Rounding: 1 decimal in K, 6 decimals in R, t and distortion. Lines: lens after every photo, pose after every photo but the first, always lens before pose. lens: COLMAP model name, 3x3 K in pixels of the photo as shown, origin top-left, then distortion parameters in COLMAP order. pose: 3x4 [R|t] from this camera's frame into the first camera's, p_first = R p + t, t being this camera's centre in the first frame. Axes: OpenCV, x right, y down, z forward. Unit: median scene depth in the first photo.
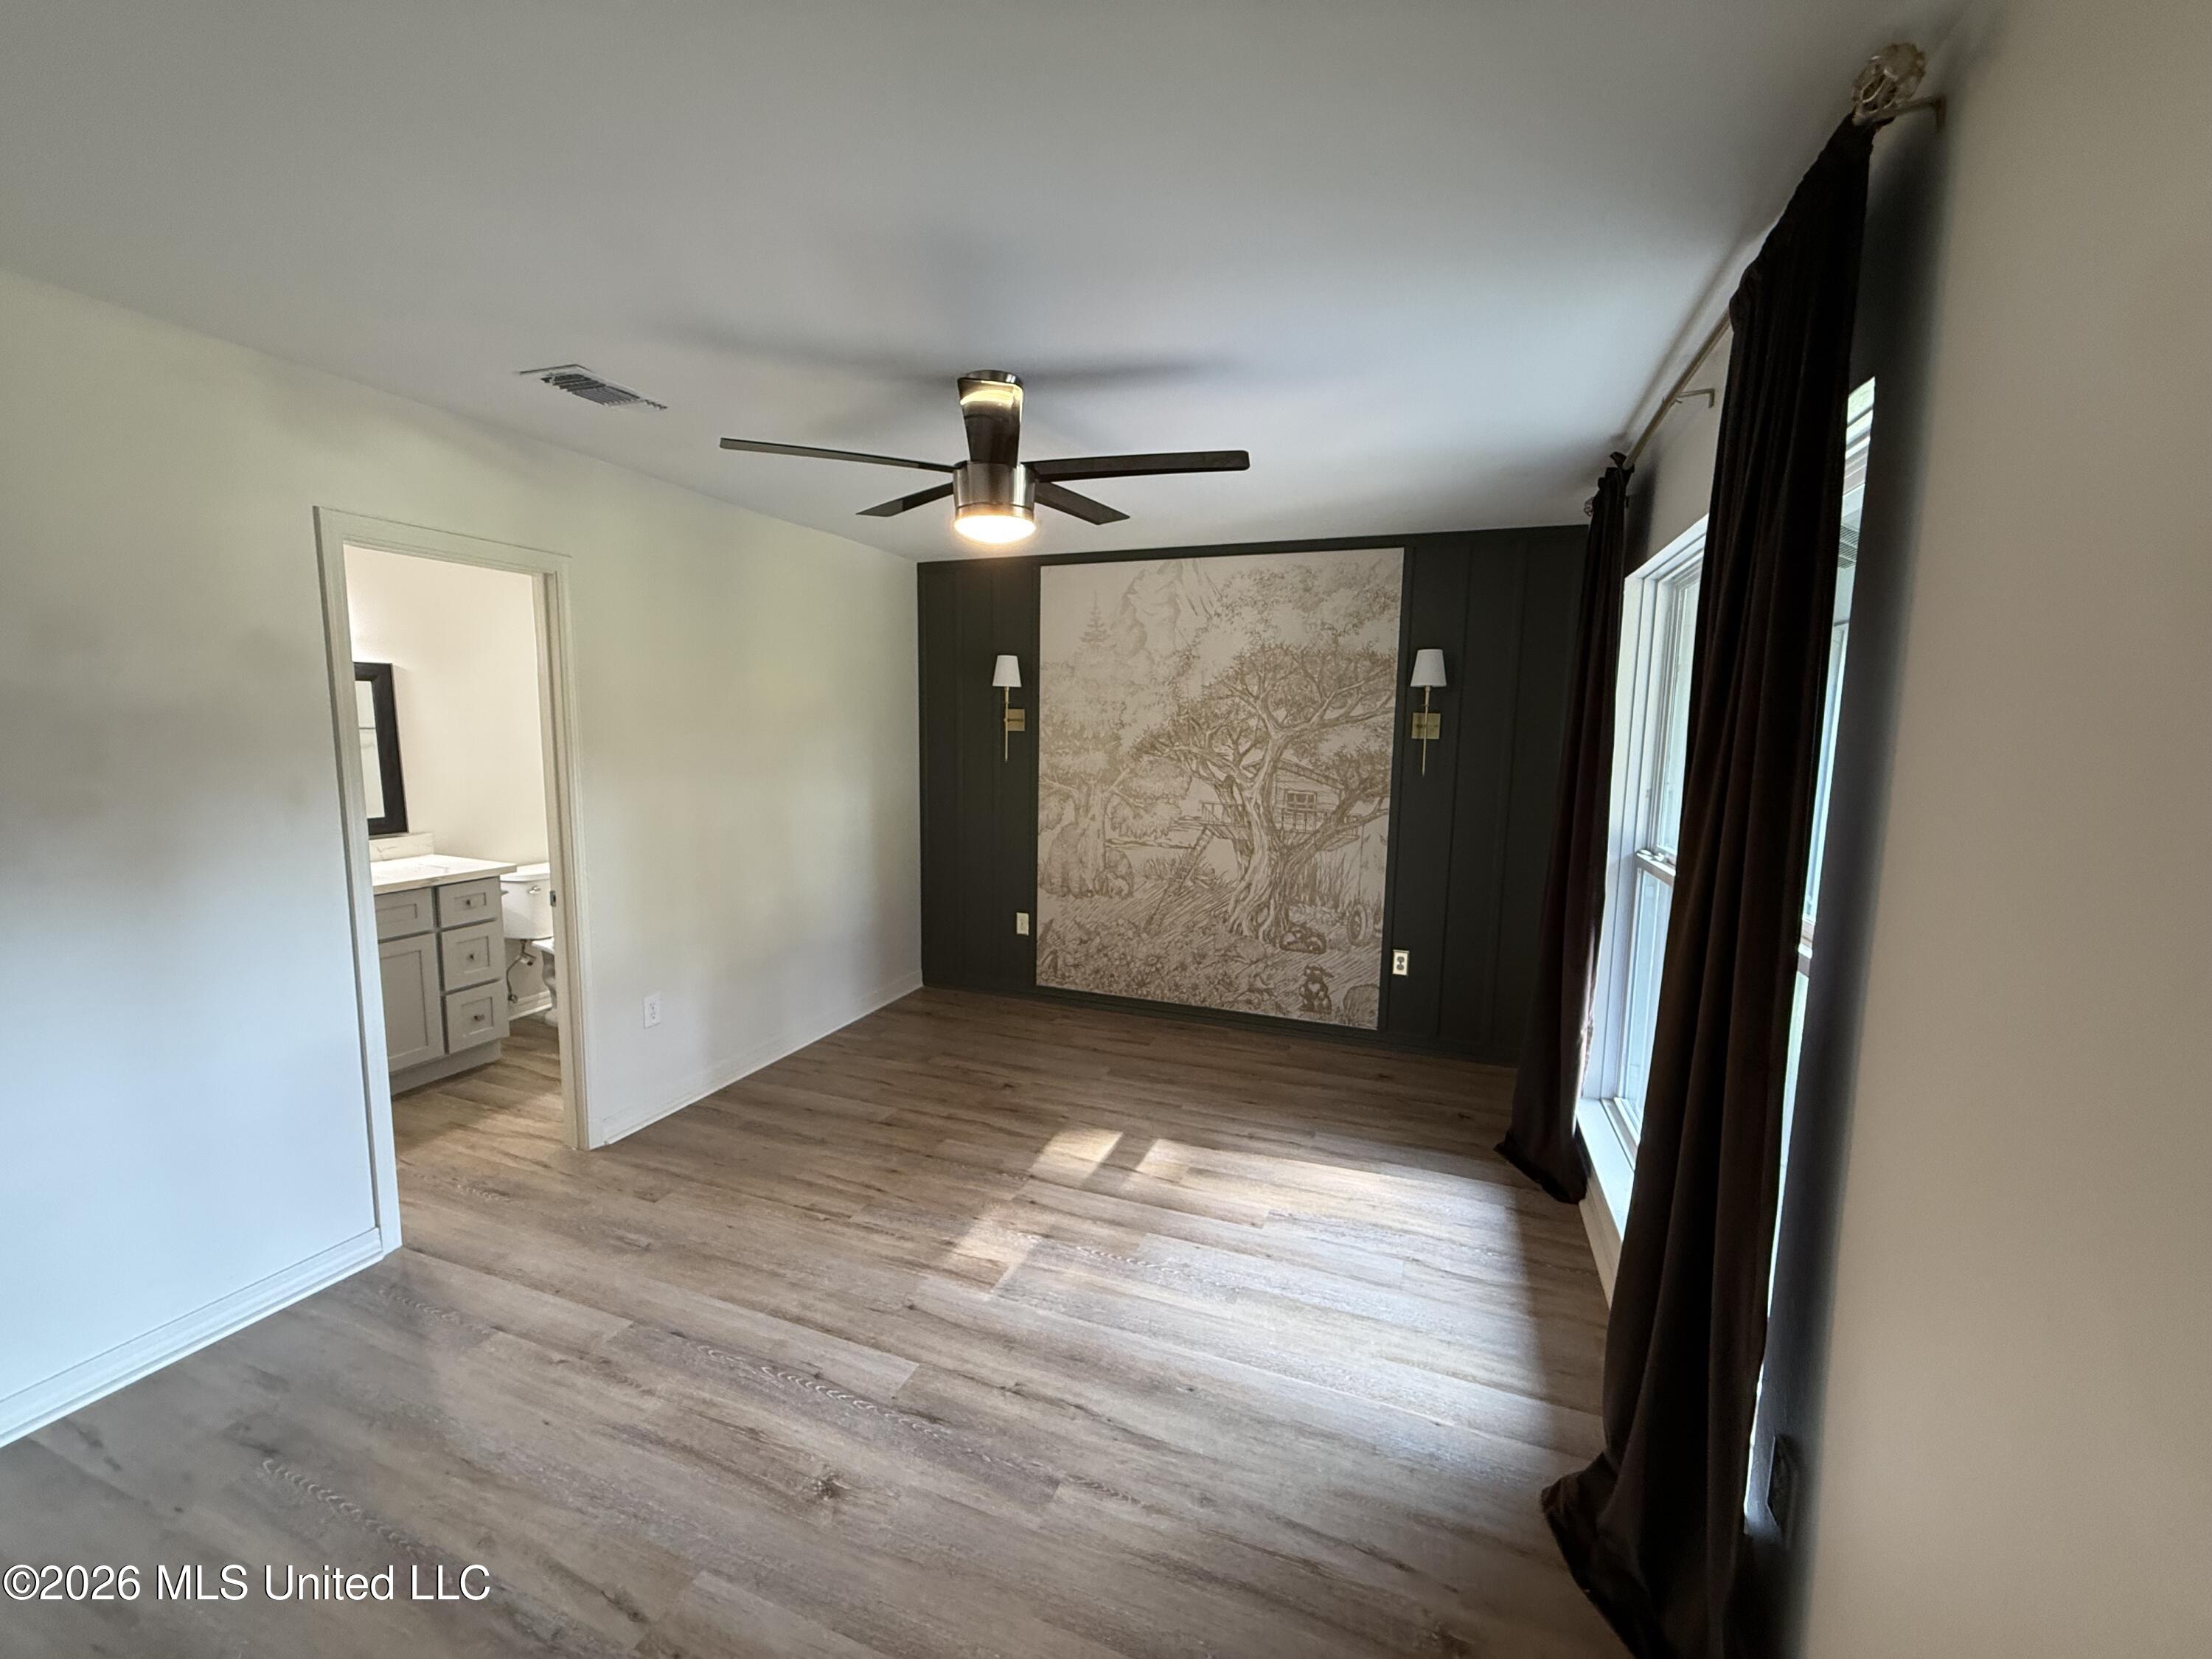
lens RADIAL K [[880.2, 0, 1098.3], [0, 880.2, 825.8], [0, 0, 1]] dist [0.001841, 0.000000]
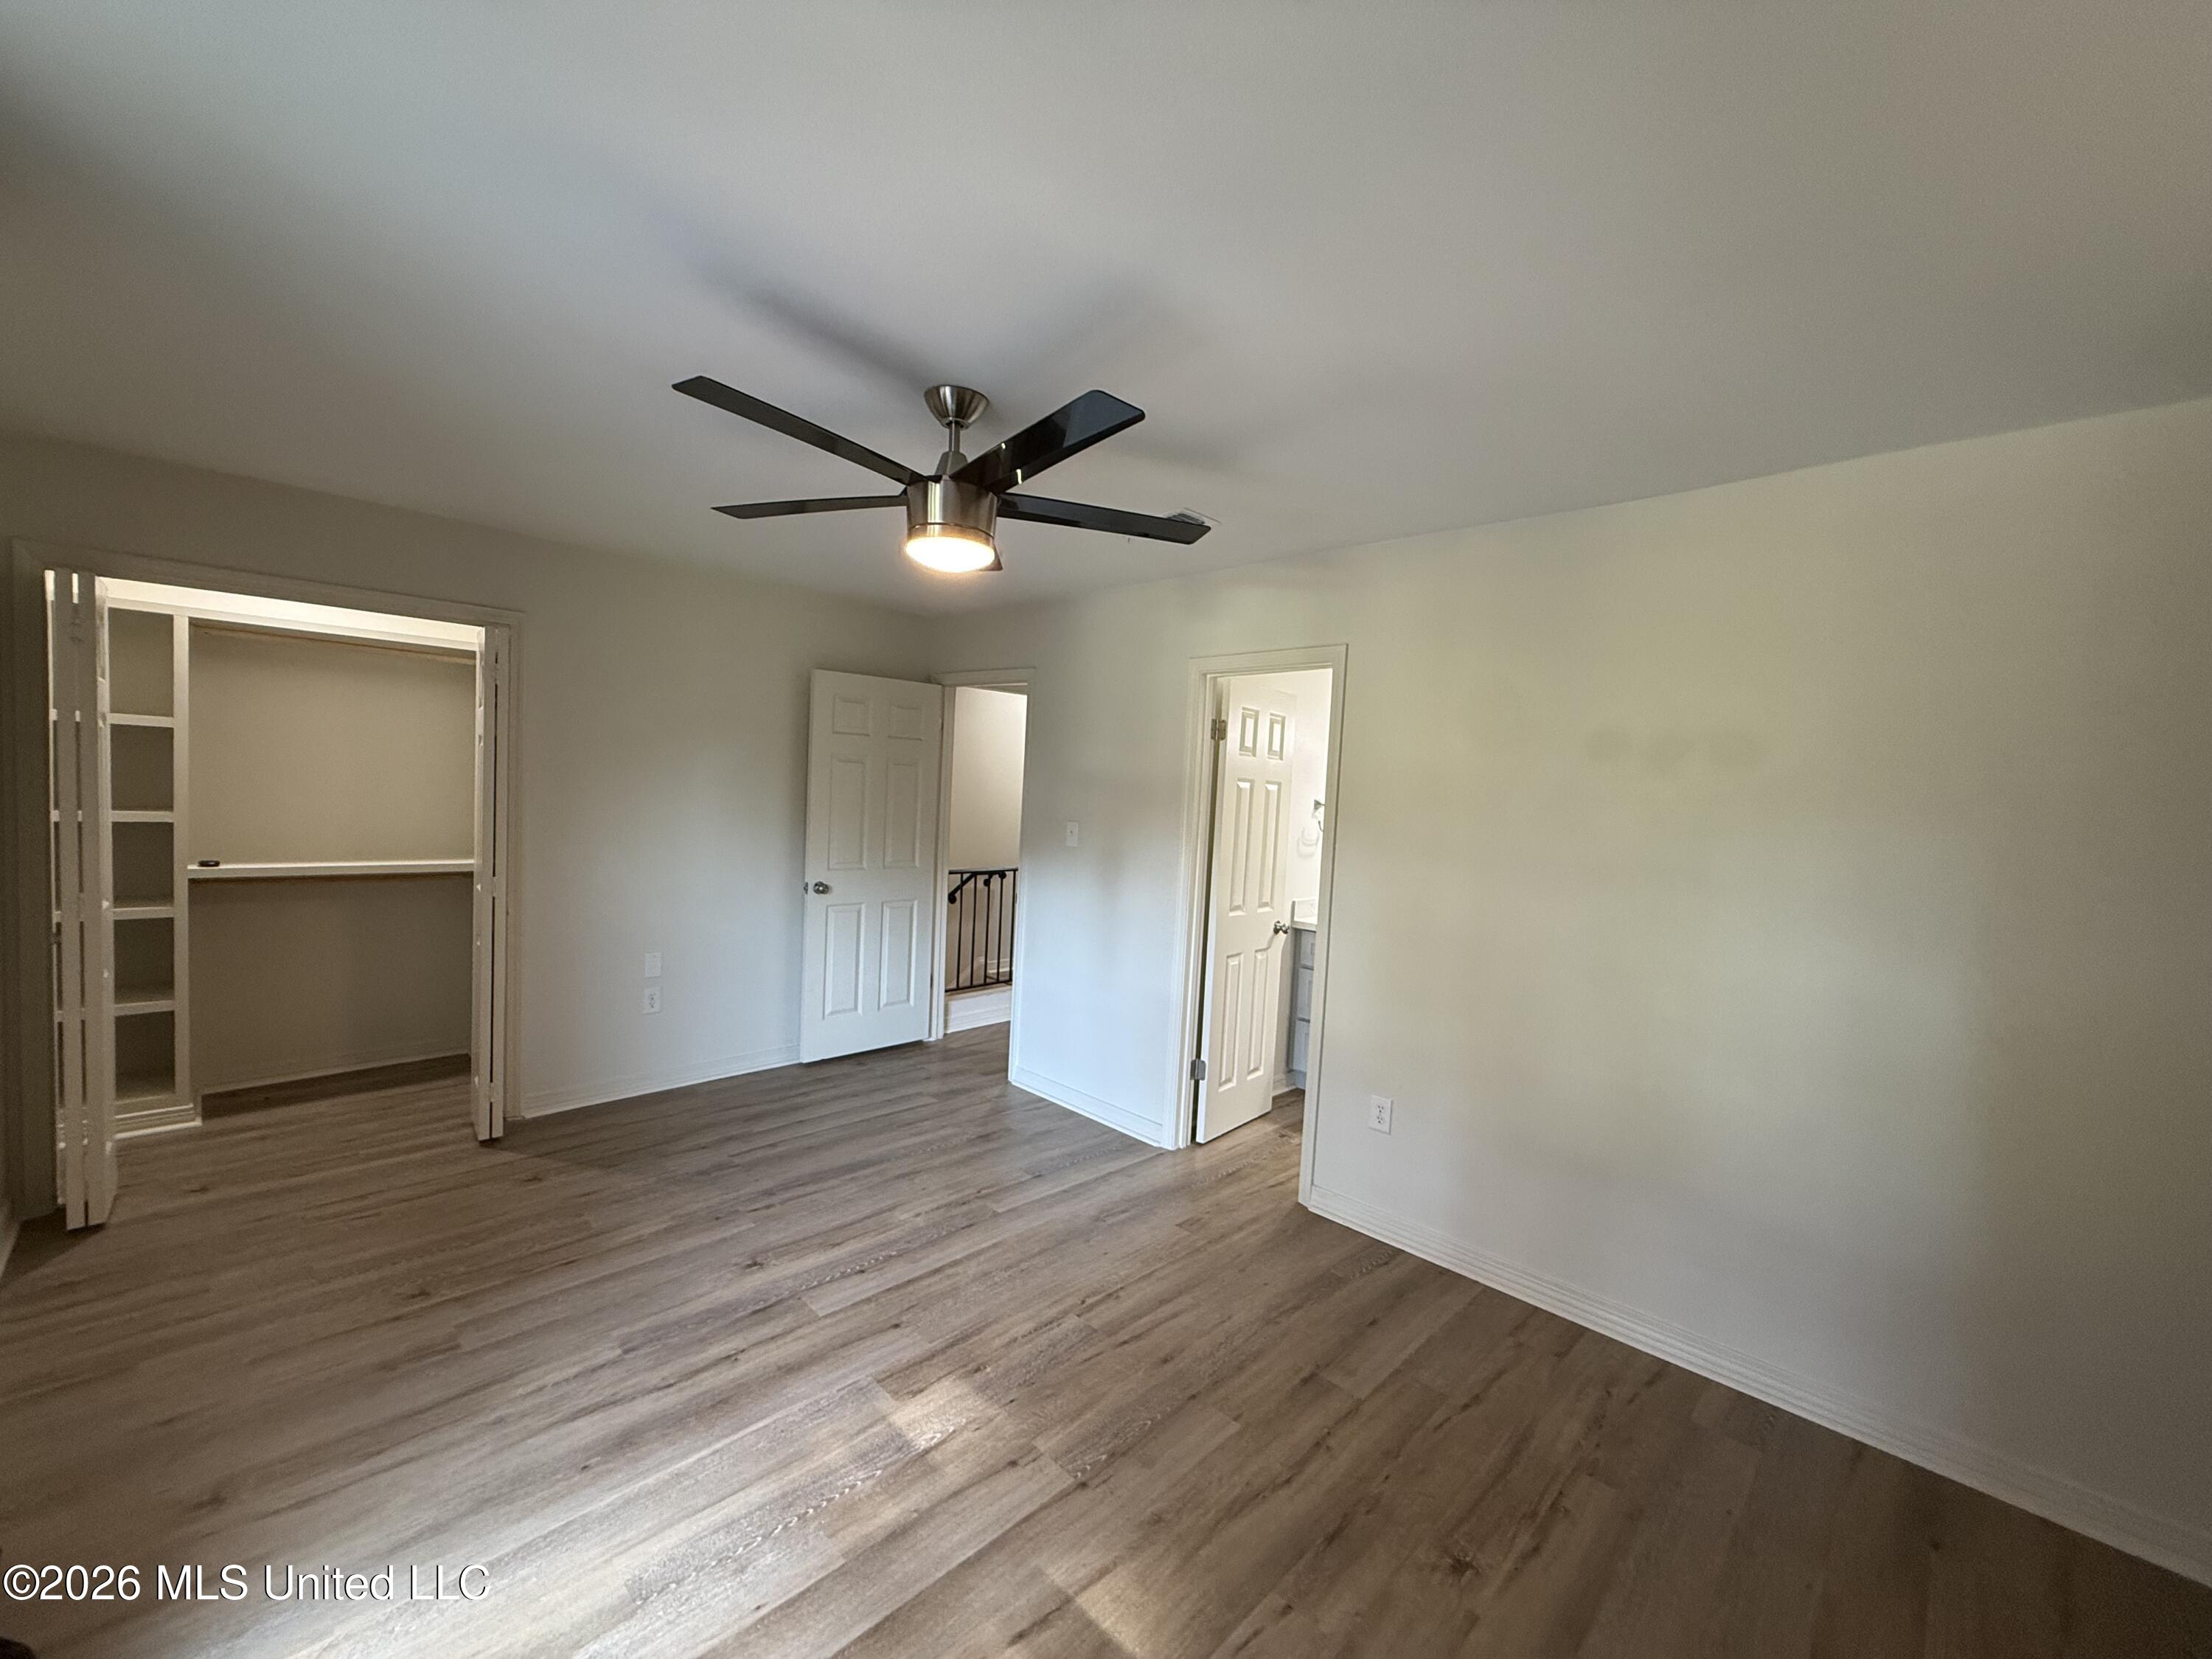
lens RADIAL K [[880.2, 0, 1101.8], [0, 880.2, 825.4], [0, 0, 1]] dist [0.001841, 0.000000]
pose [[-0.399077, 0.002653, -0.916914, 0.398831], [-0.158228, 0.984795, 0.071717, -0.093155], [0.903162, 0.173702, -0.392589, 0.942898]]
